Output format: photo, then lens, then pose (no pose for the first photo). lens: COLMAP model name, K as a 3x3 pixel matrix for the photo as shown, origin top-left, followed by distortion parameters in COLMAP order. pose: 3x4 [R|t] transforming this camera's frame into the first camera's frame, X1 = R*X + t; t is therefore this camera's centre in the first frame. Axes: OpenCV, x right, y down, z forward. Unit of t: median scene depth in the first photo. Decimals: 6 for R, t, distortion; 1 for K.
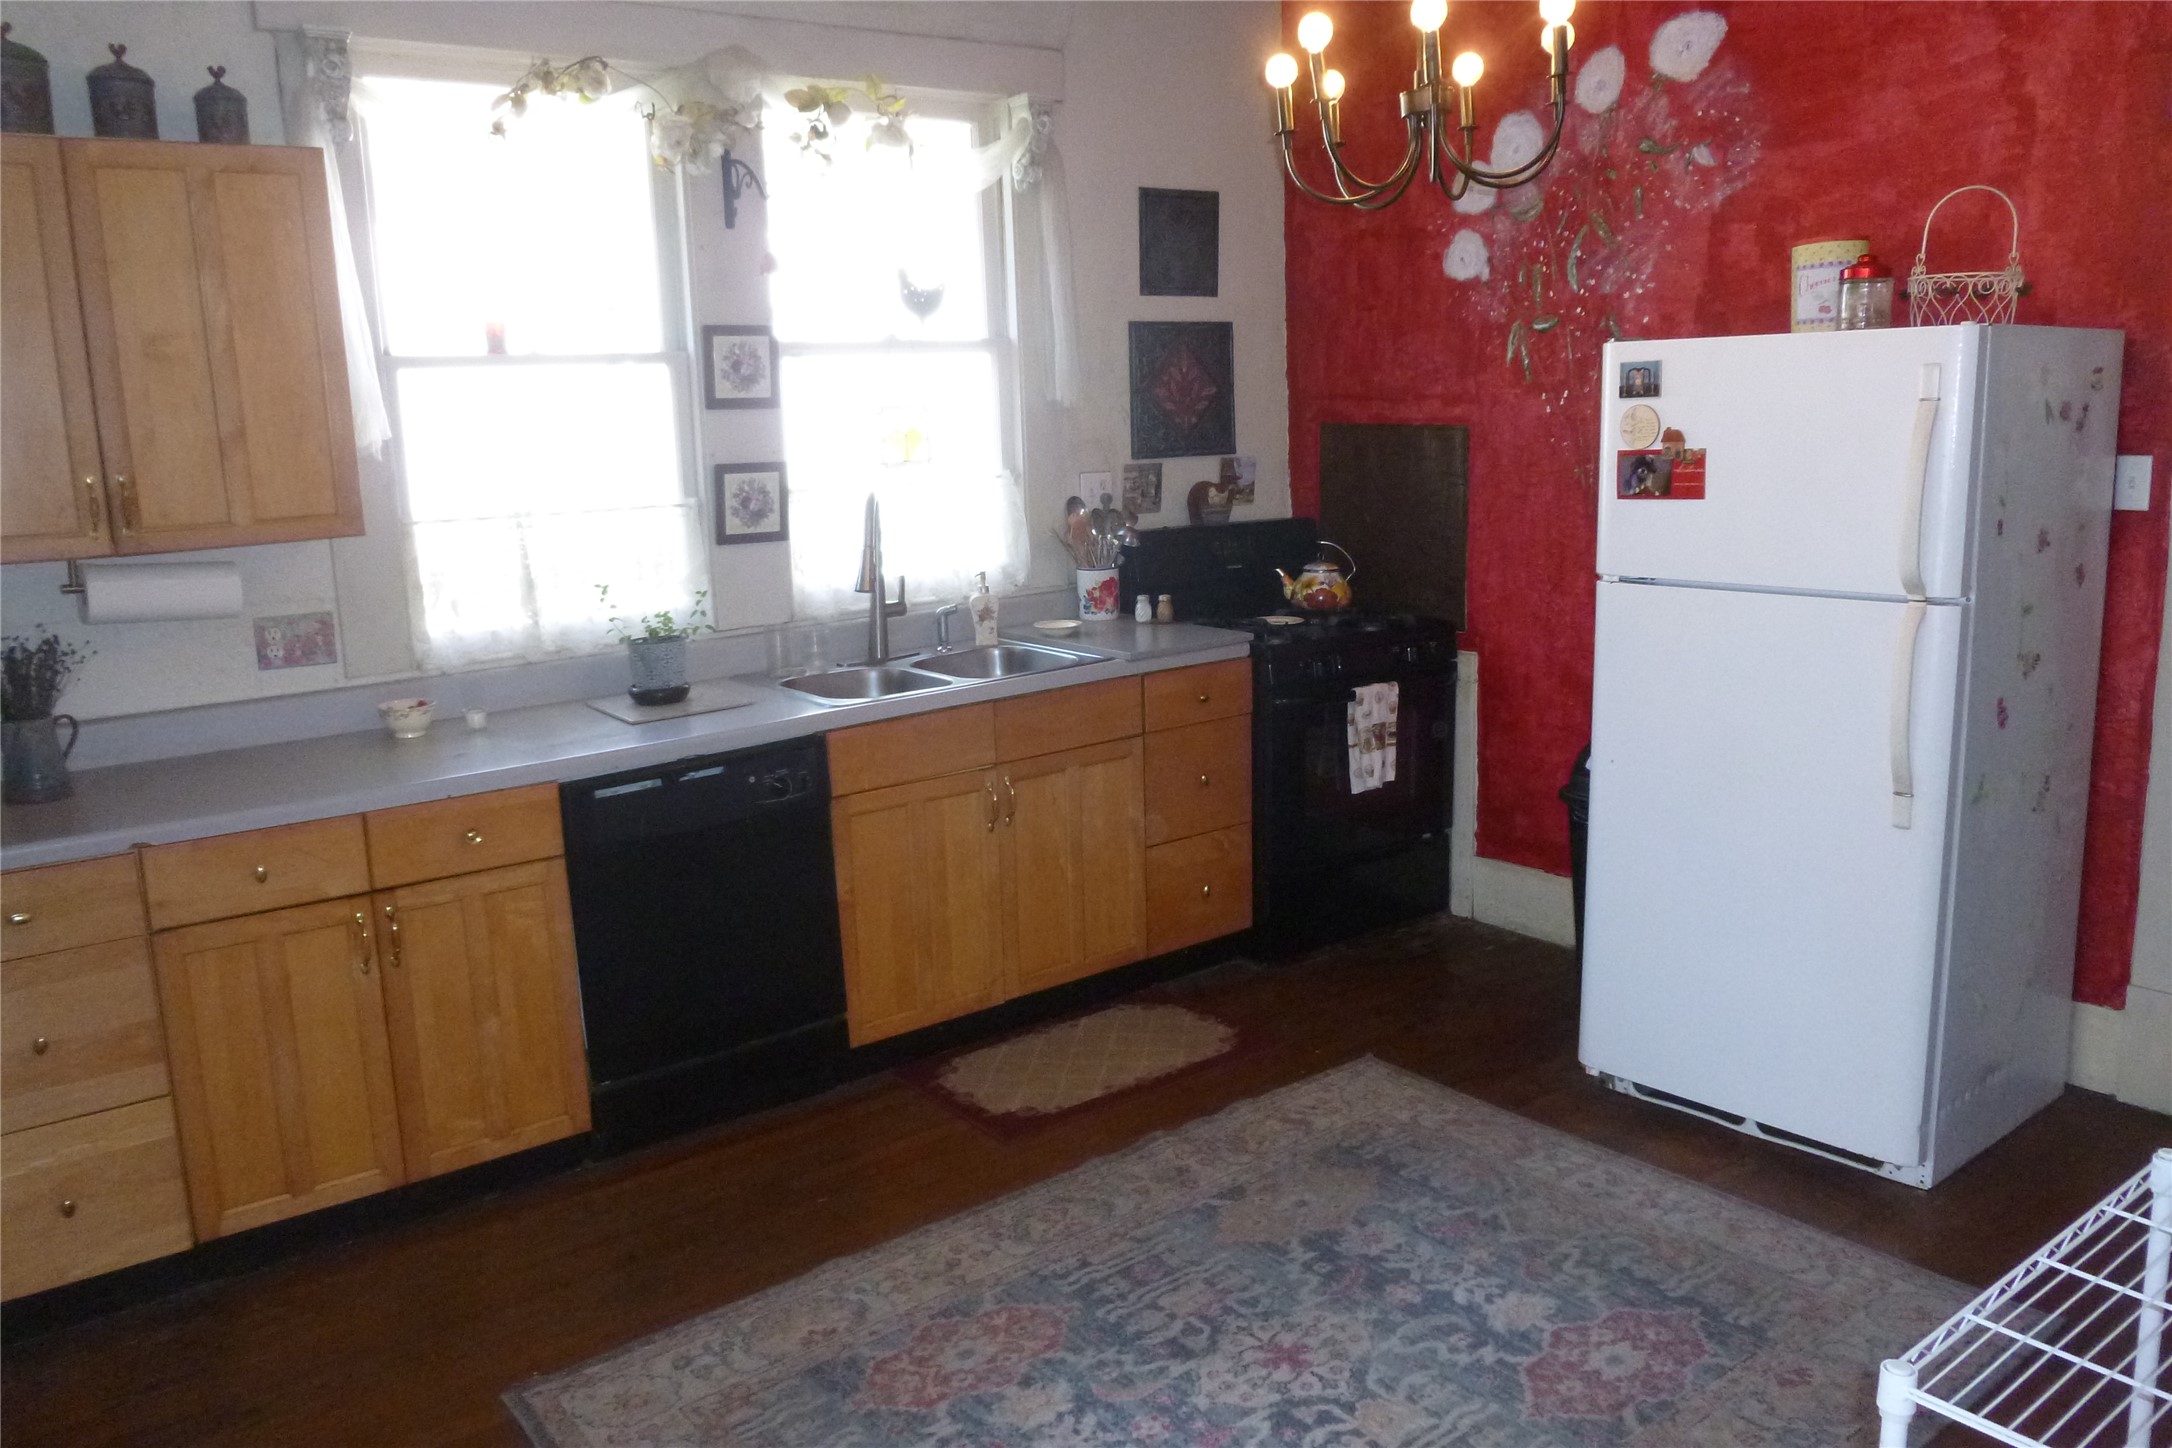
lens RADIAL K [[1648.4, 0, 1086.0], [0, 1648.4, 724.0], [0, 0, 1]] dist [-0.073101, 0.058216]
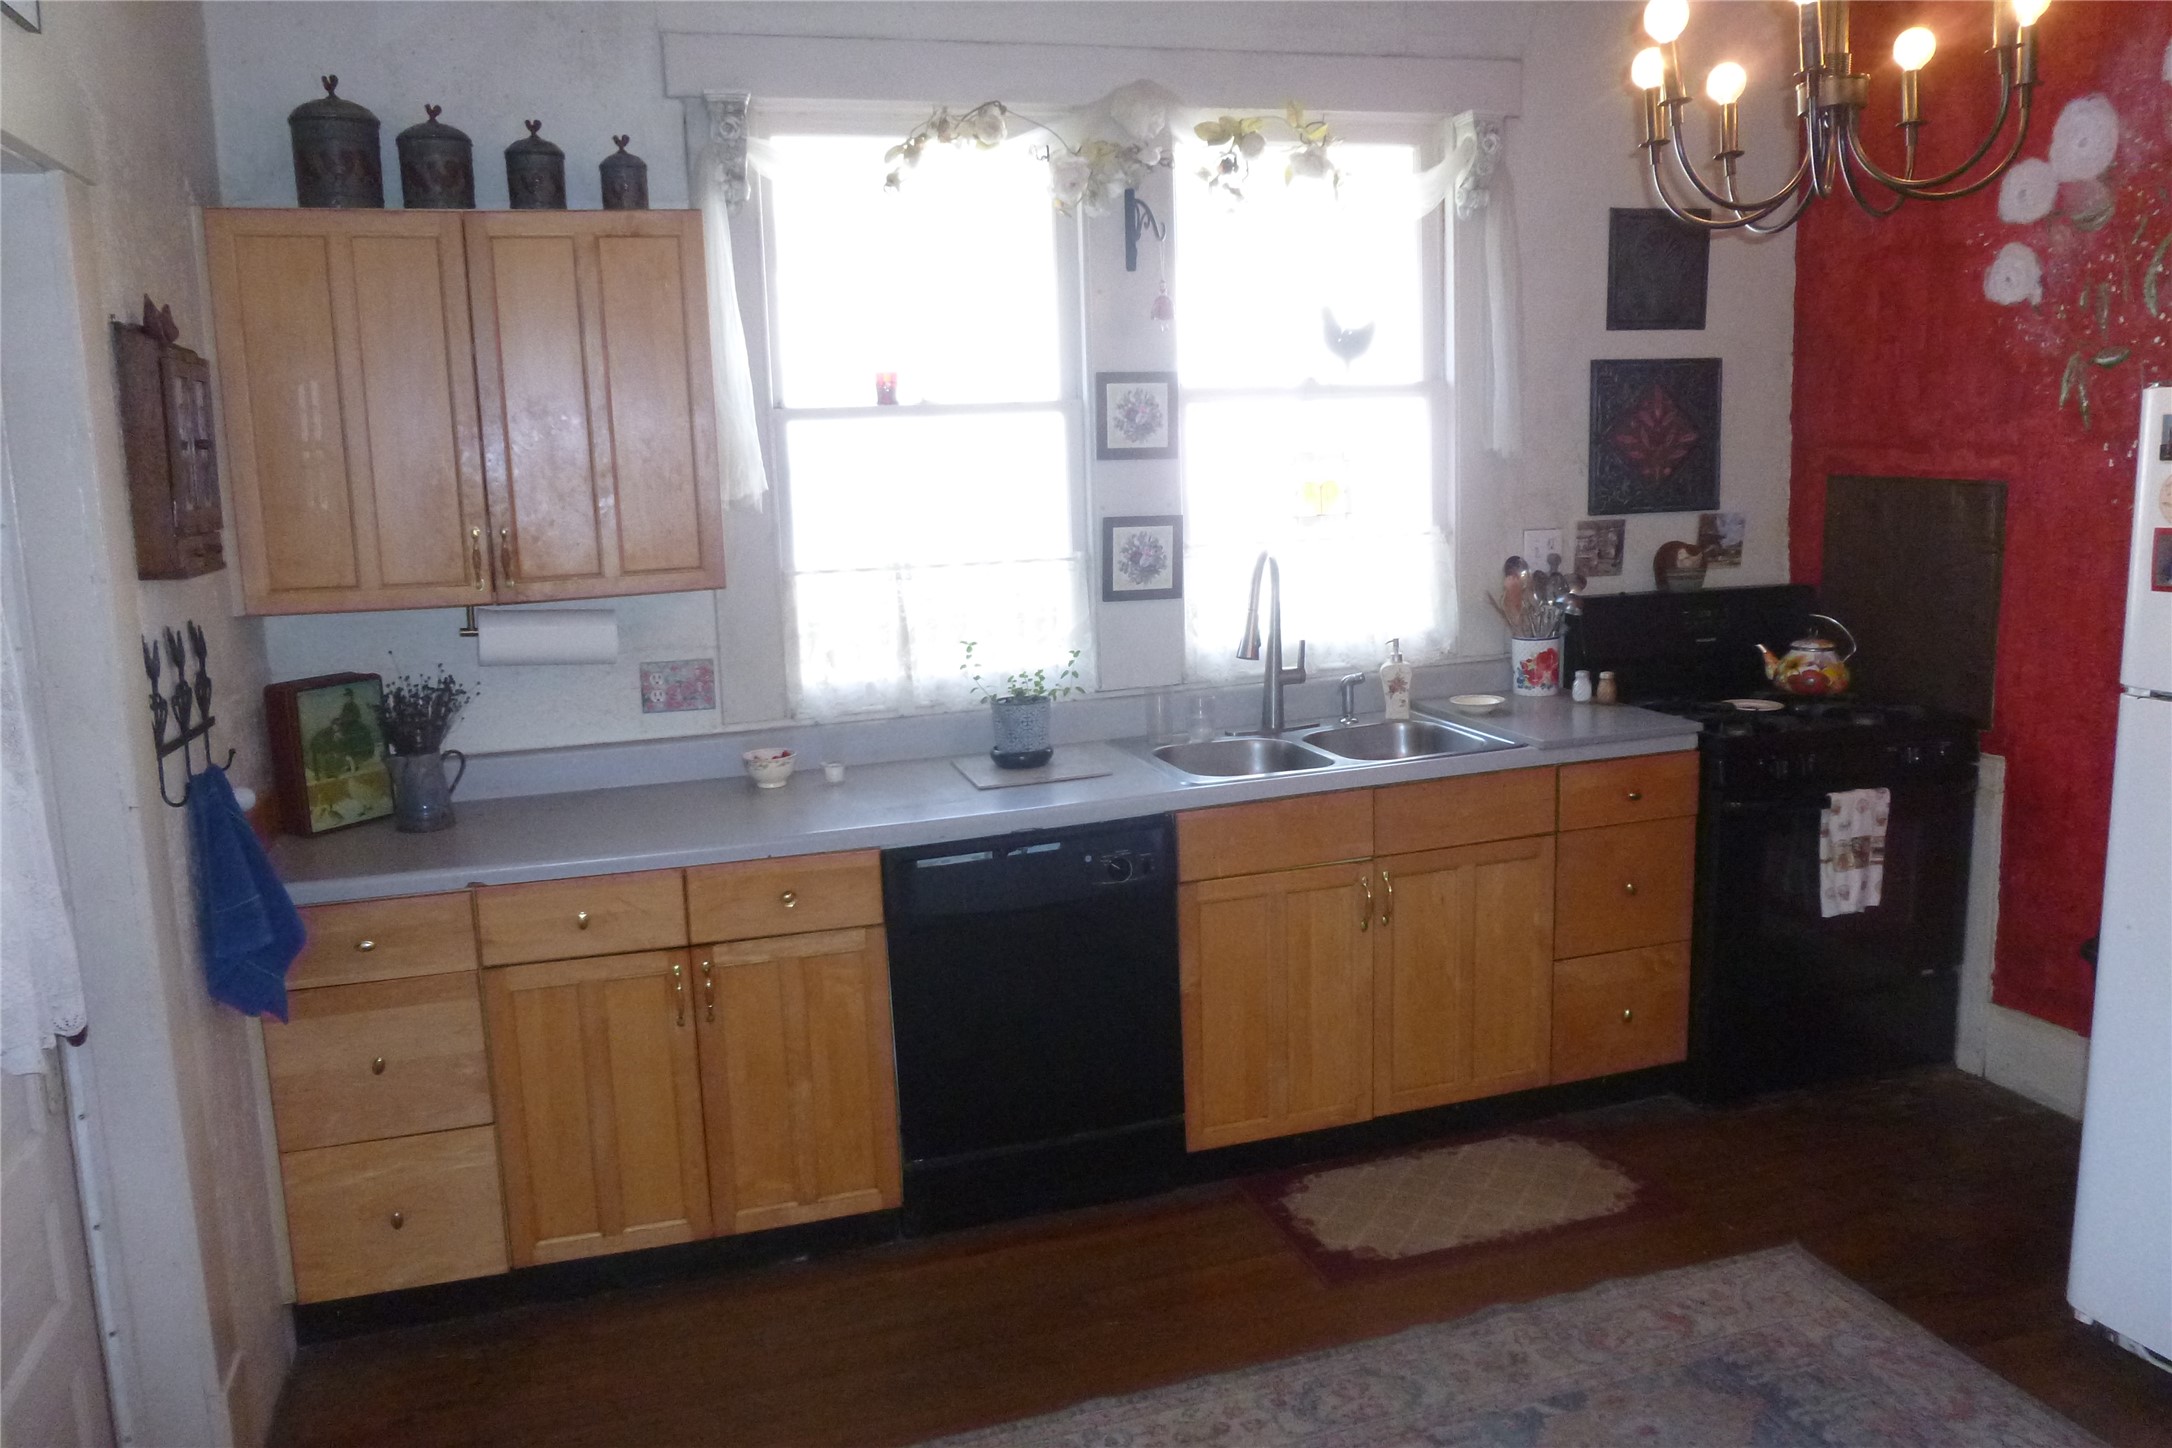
lens RADIAL K [[1648.4, 0, 1086.0], [0, 1648.4, 724.0], [0, 0, 1]] dist [-0.073101, 0.058216]
pose [[0.938980, 0.056937, -0.339227, 0.099077], [-0.061750, 0.998086, -0.003404, -0.035548], [0.338383, 0.024144, 0.940699, 0.099907]]
